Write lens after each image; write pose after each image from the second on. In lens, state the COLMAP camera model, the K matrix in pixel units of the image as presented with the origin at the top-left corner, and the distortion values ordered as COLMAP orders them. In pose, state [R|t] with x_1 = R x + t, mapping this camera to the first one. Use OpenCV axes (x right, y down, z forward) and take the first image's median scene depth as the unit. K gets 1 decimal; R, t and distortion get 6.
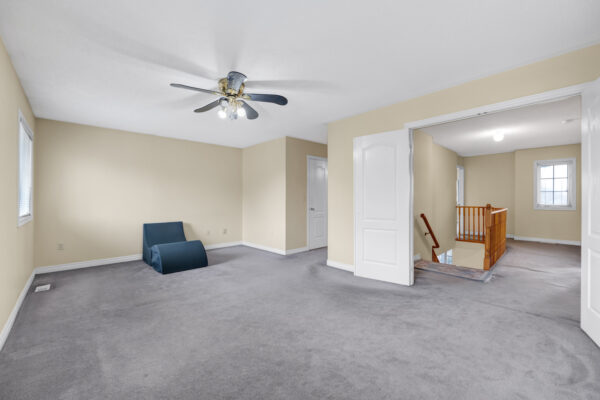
lens RADIAL K [[249.4, 0, 295.5], [0, 249.4, 199.4], [0, 0, 1]] dist [-0.010689, 0.000725]
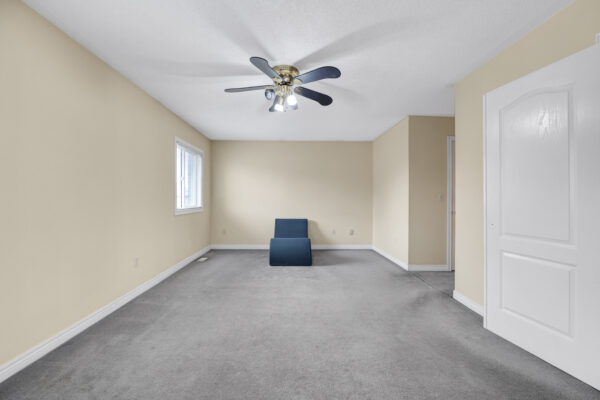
lens RADIAL K [[249.4, 0, 300.9], [0, 249.4, 200.1], [0, 0, 1]] dist [-0.010689, 0.000725]
pose [[0.737521, 0.010669, -0.675240, 0.314994], [-0.006782, 0.999942, 0.008392, -0.000047], [0.675290, -0.001610, 0.737551, 0.278732]]
